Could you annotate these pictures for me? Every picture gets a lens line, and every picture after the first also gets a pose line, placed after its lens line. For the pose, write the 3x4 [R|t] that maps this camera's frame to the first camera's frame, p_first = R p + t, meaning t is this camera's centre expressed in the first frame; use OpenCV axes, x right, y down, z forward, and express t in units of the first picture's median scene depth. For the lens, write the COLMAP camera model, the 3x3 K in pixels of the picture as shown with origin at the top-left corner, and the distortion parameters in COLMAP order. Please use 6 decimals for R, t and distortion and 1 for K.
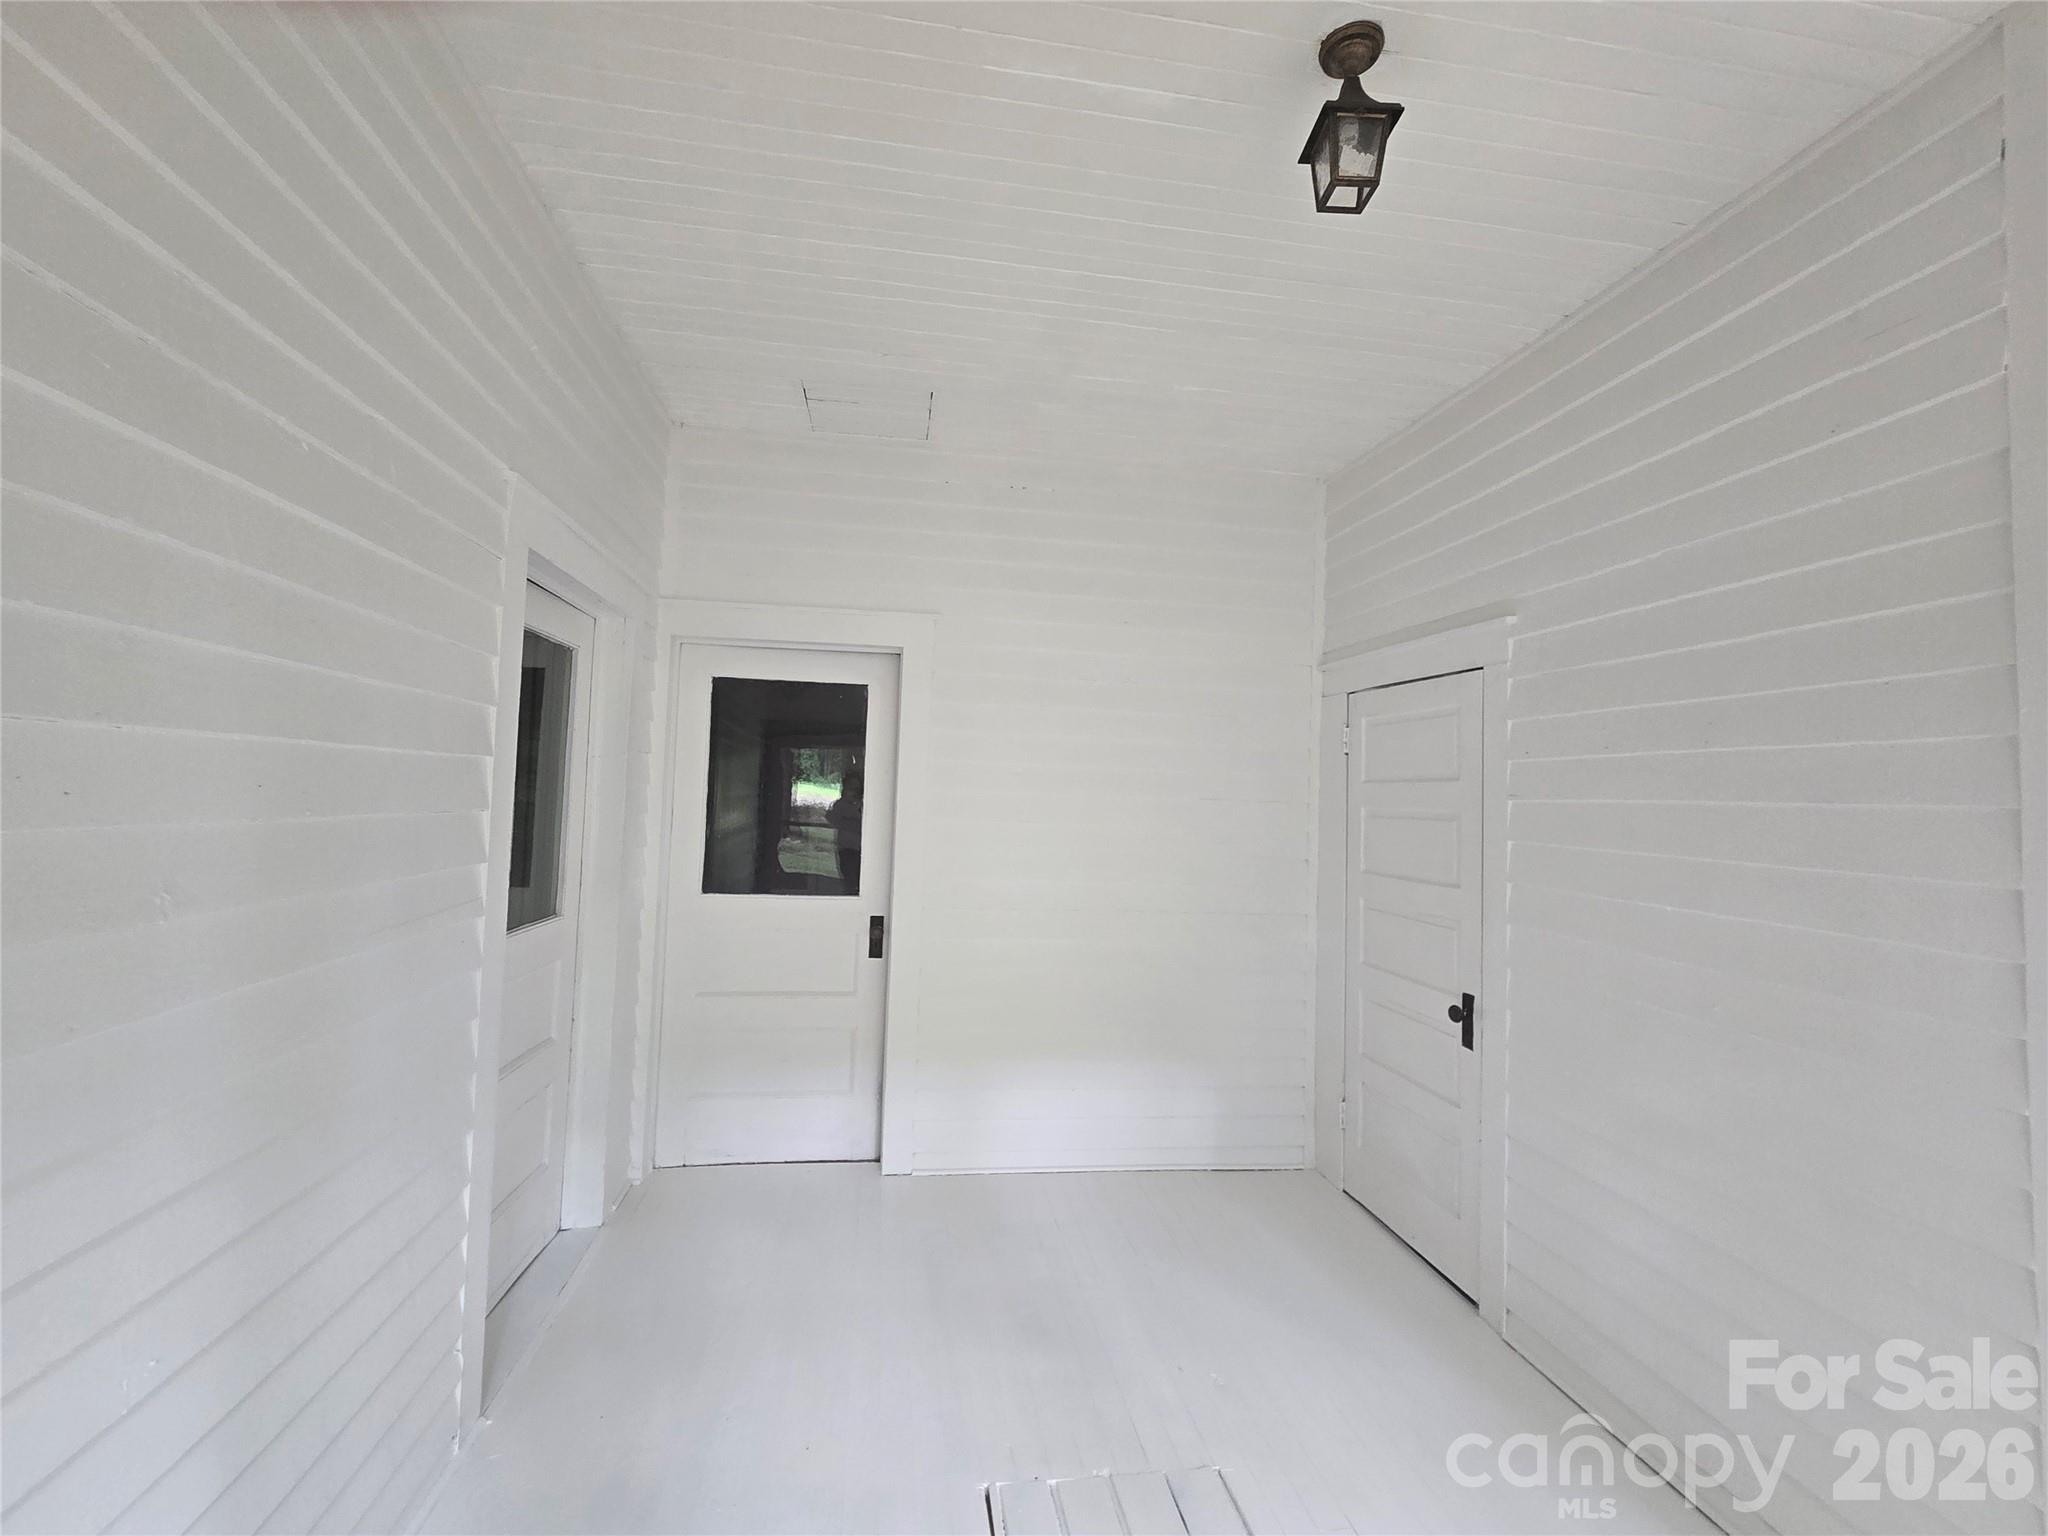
lens RADIAL K [[865.2, 0, 1019.9], [0, 865.2, 758.9], [0, 0, 1]] dist [-0.003162, -0.000594]
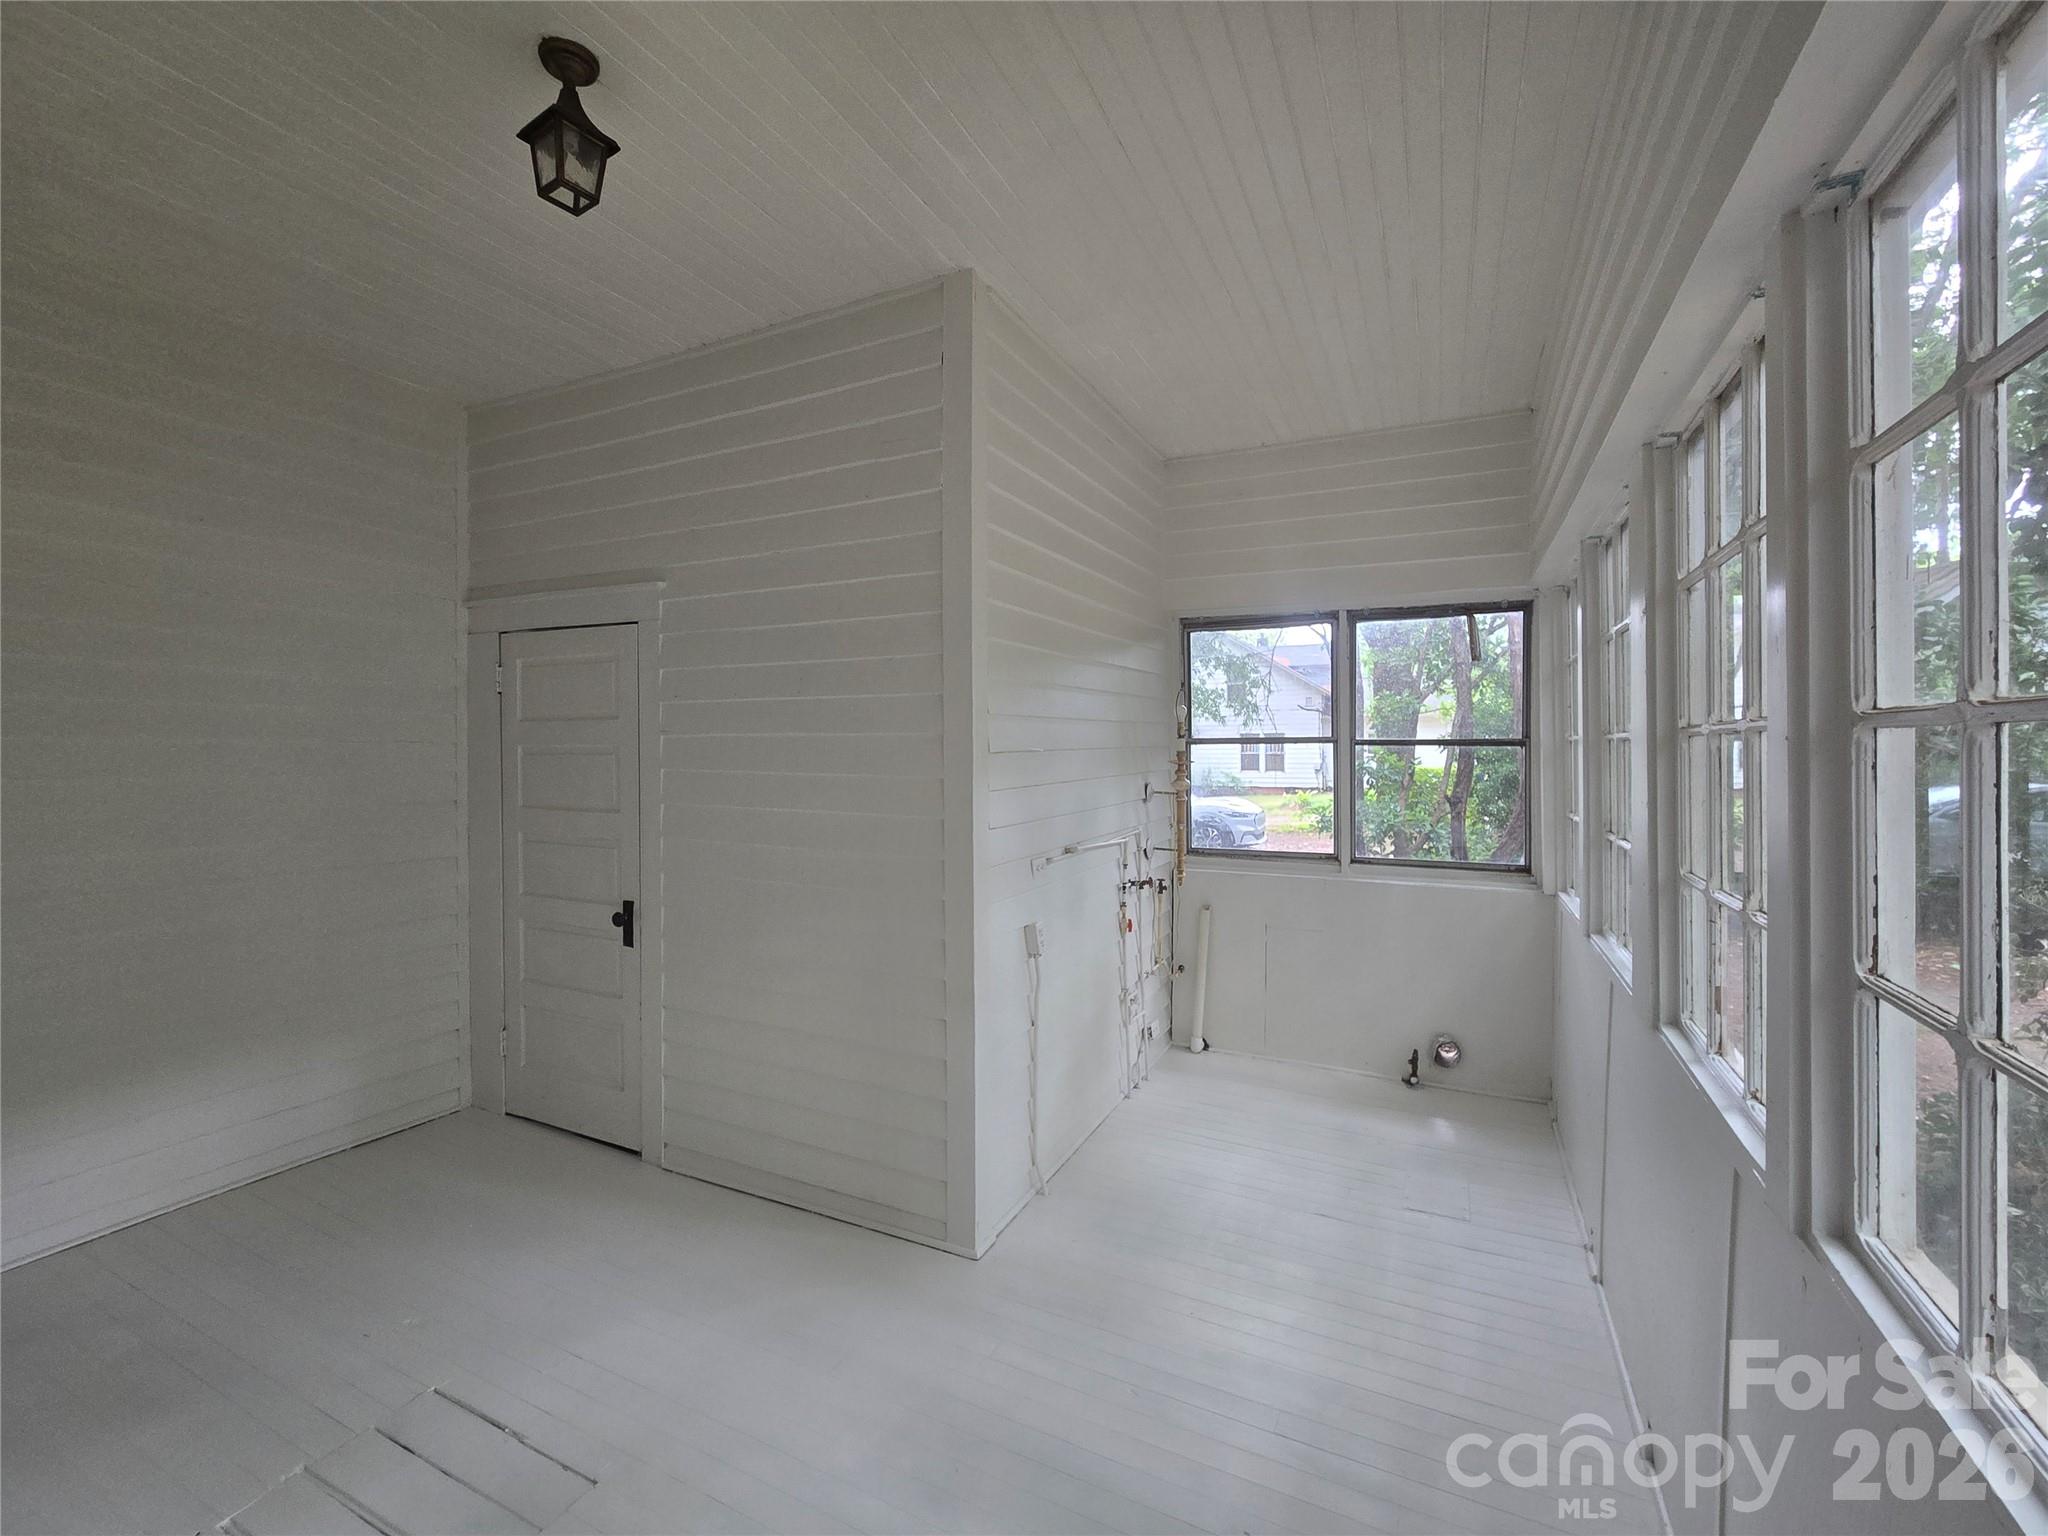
lens RADIAL K [[927.0, 0, 1016.0], [0, 927.0, 755.7], [0, 0, 1]] dist [0.001271, 0.000627]
pose [[0.557071, -0.034458, 0.829750, -0.227944], [-0.017807, 0.998413, 0.053417, -0.001943], [-0.830274, -0.044533, 0.555573, -0.130676]]
